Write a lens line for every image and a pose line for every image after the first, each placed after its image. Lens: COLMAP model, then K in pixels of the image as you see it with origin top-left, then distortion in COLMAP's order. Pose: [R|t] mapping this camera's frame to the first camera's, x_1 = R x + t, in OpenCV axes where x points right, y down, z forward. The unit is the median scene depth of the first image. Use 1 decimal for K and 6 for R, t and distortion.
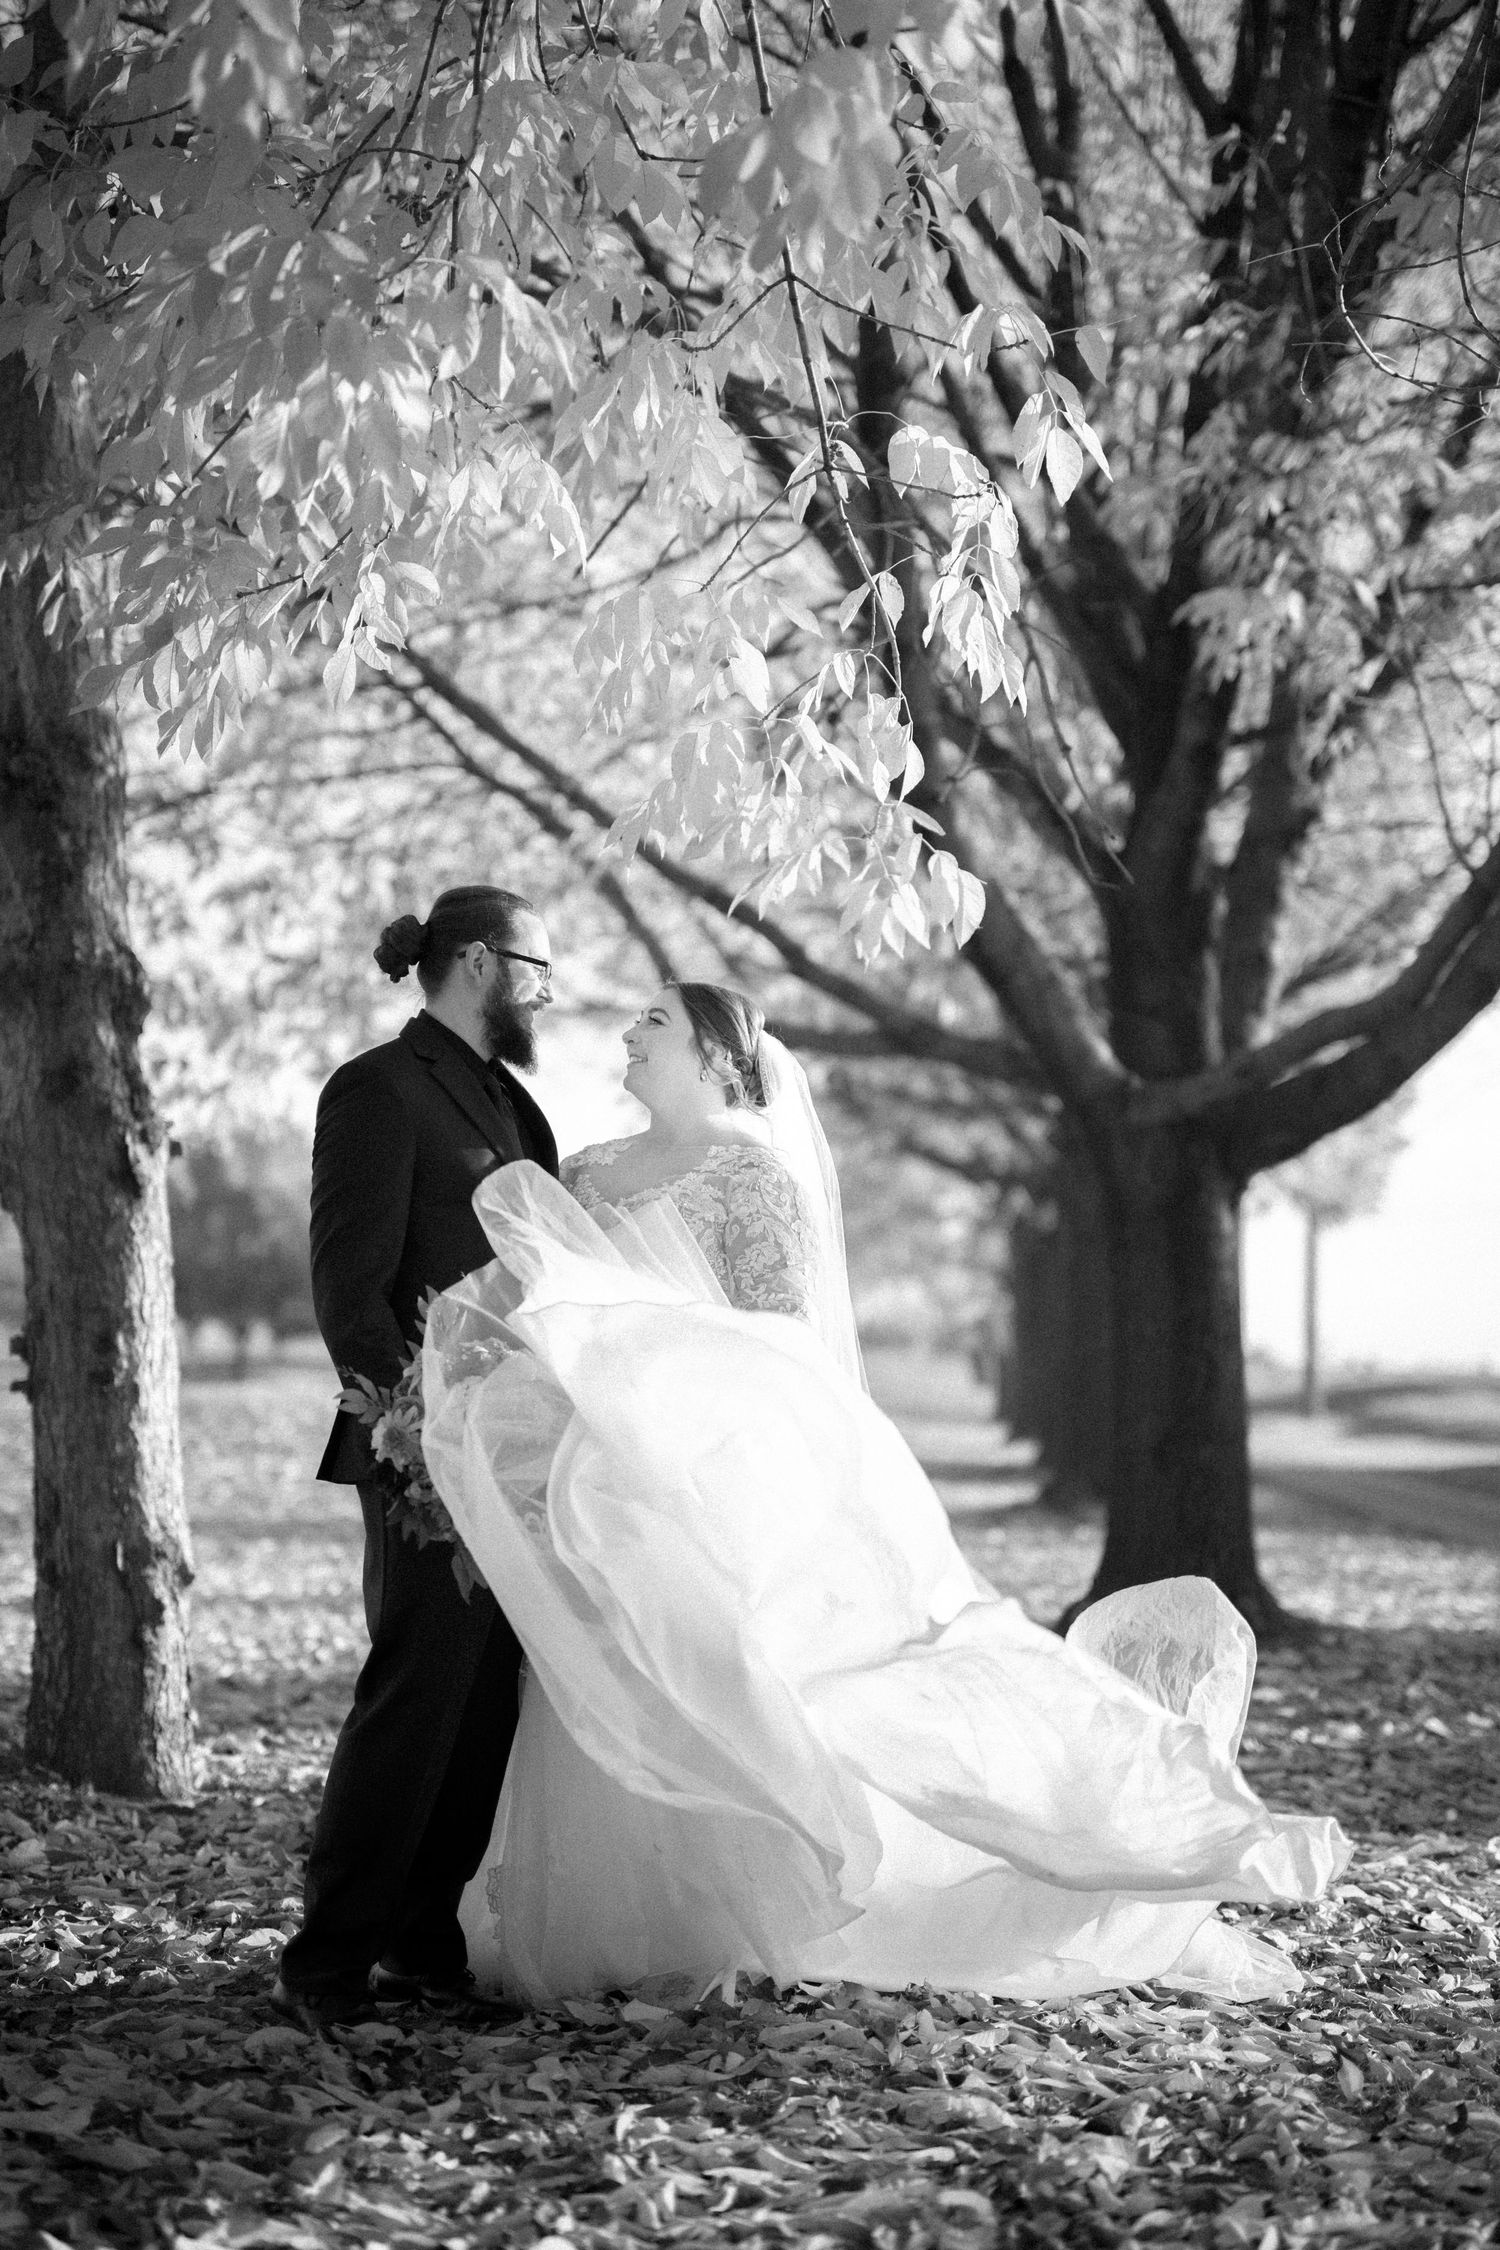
lens RADIAL K [[3204.7, 0, 742.5], [0, 3204.7, 1122.7], [0, 0, 1]] dist [-0.013206, 0.031112]
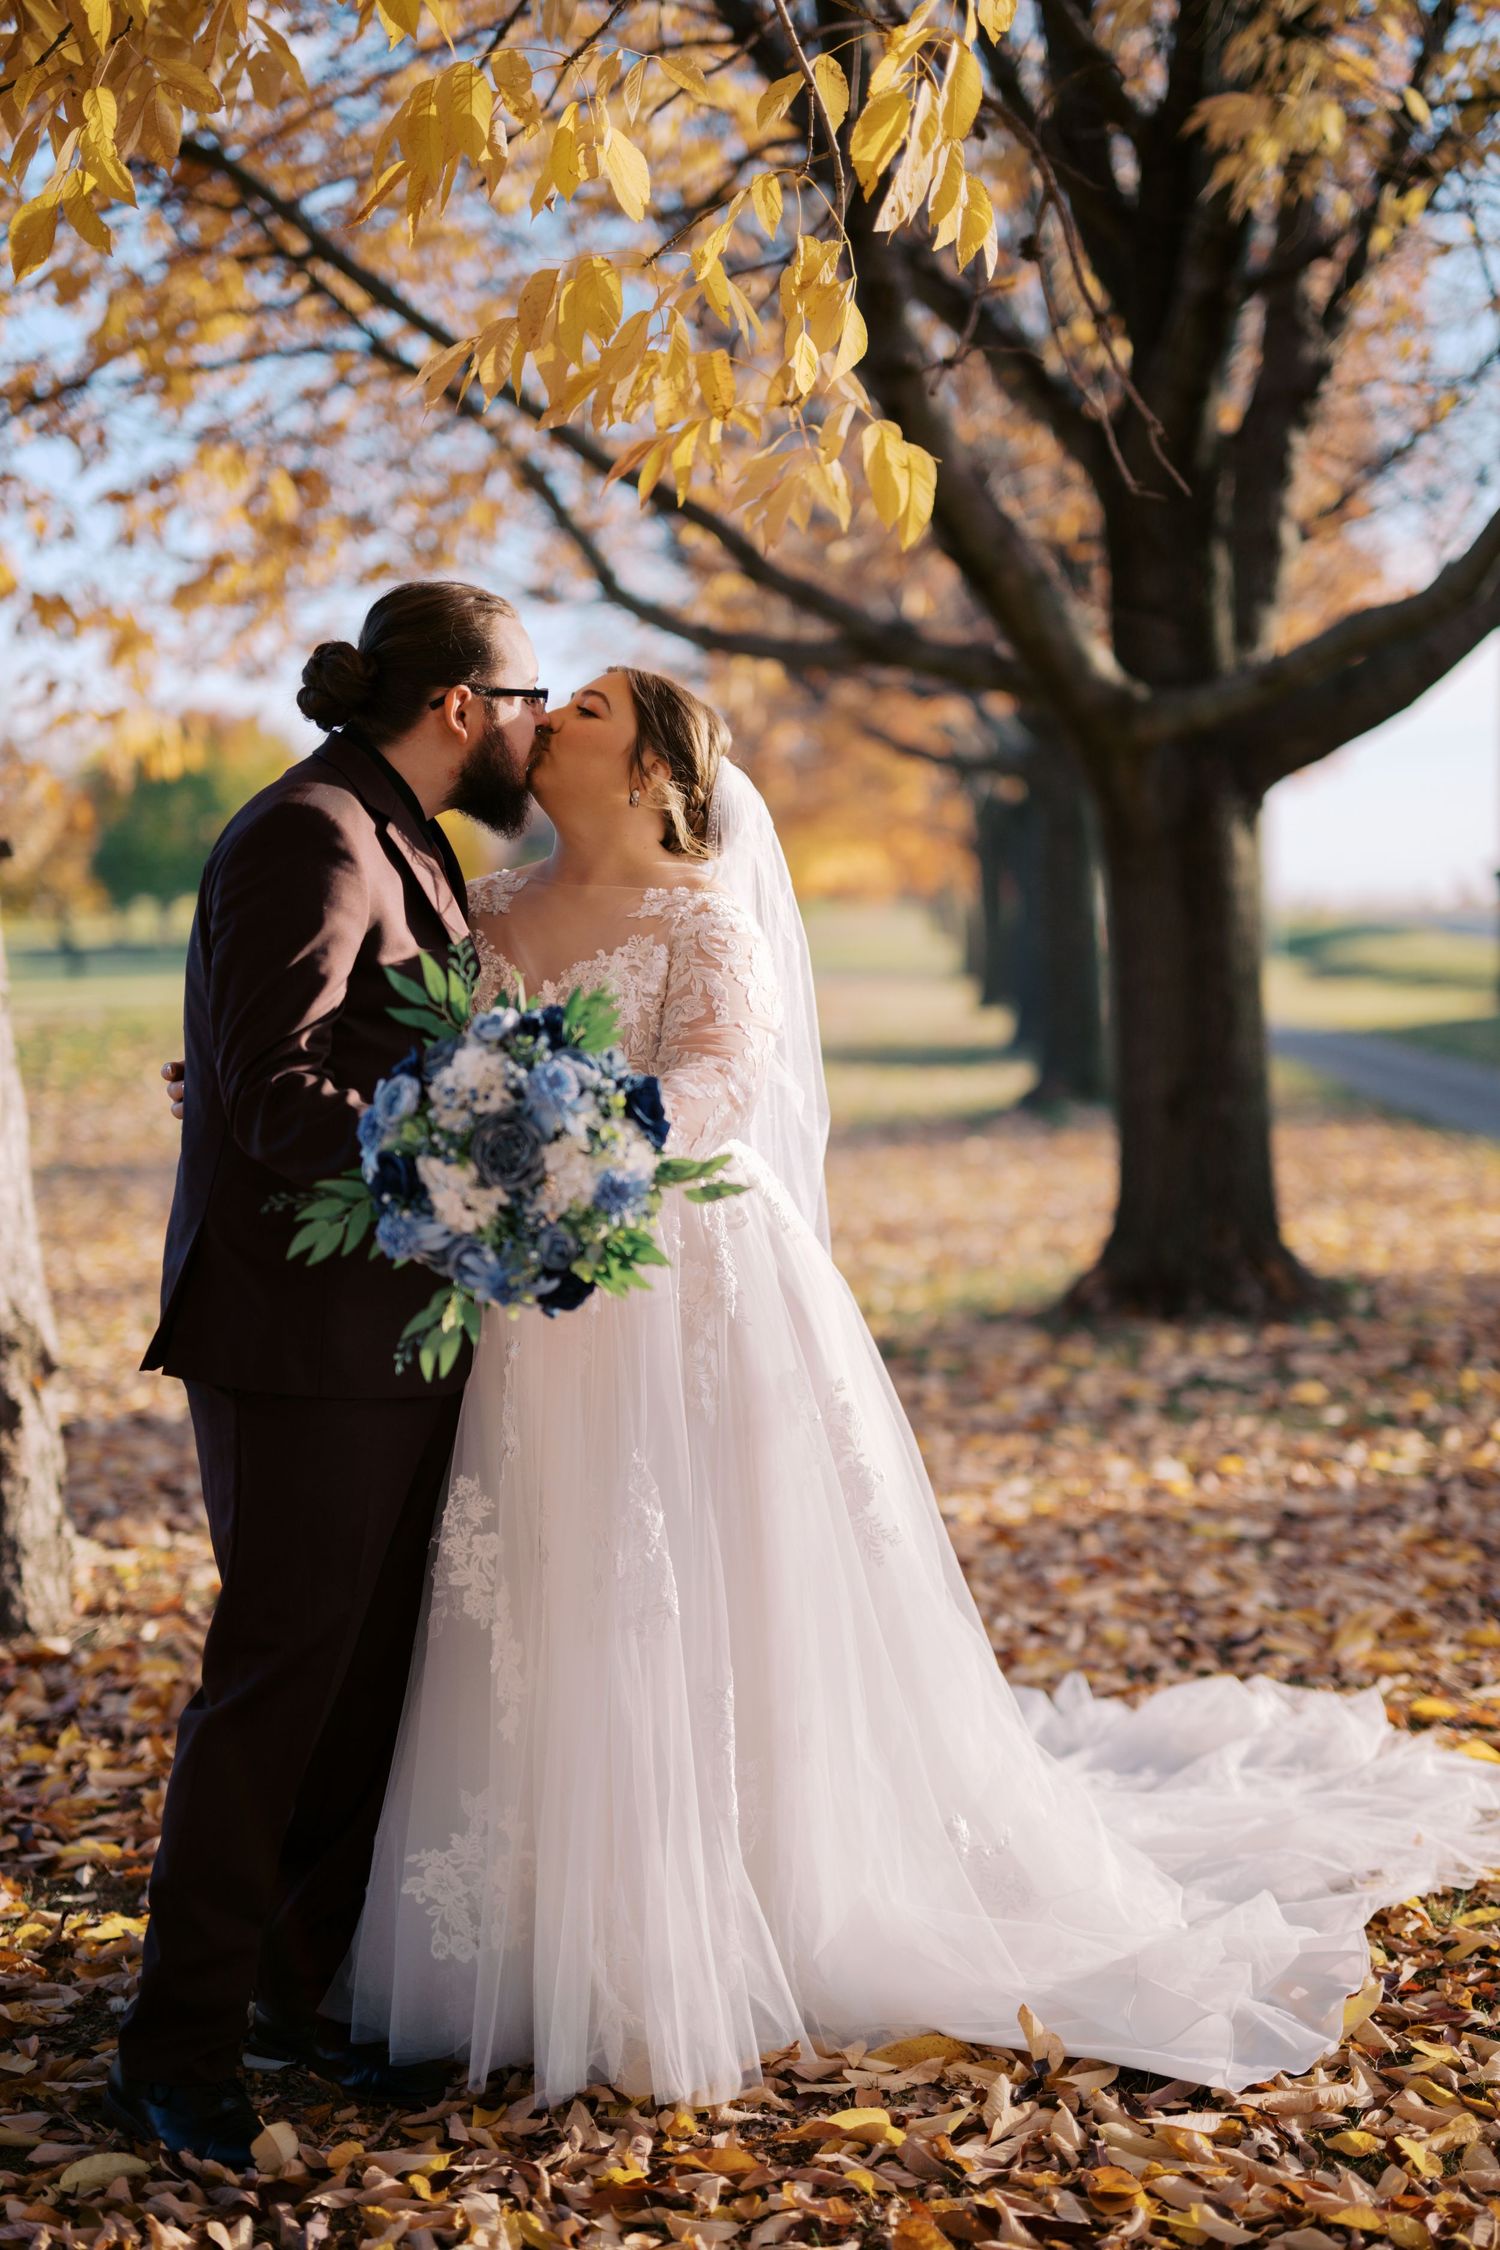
lens RADIAL K [[3056.4, 0, 750.0], [0, 3056.4, 1125.0], [0, 0, 1]] dist [0.012093, 0.033815]
pose [[0.999243, -0.037095, 0.011738, 0.001776], [0.034982, 0.988613, 0.146355, -0.027600], [-0.017034, -0.145833, 0.989163, 0.194942]]
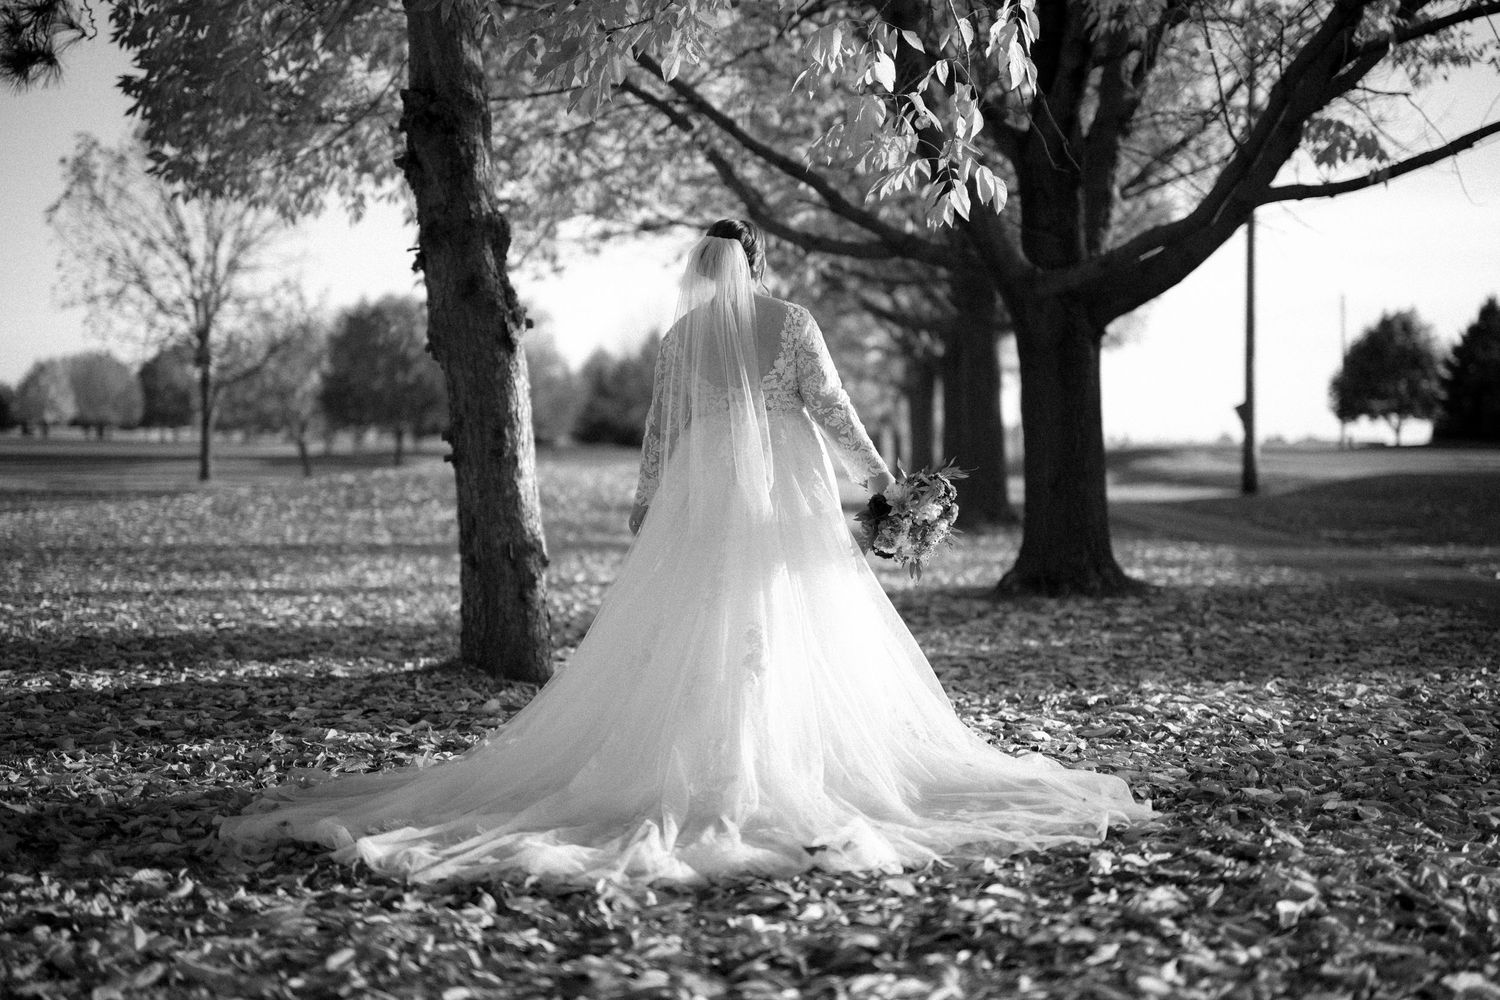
lens RADIAL K [[2136.5, 0, 757.7], [0, 2136.5, 493.7], [0, 0, 1]] dist [-0.013206, 0.031112]
pose [[0.999400, -0.022544, 0.026308, -0.076062], [0.019898, 0.995104, 0.096811, -0.009482], [-0.028361, -0.096230, 0.994955, -0.176636]]
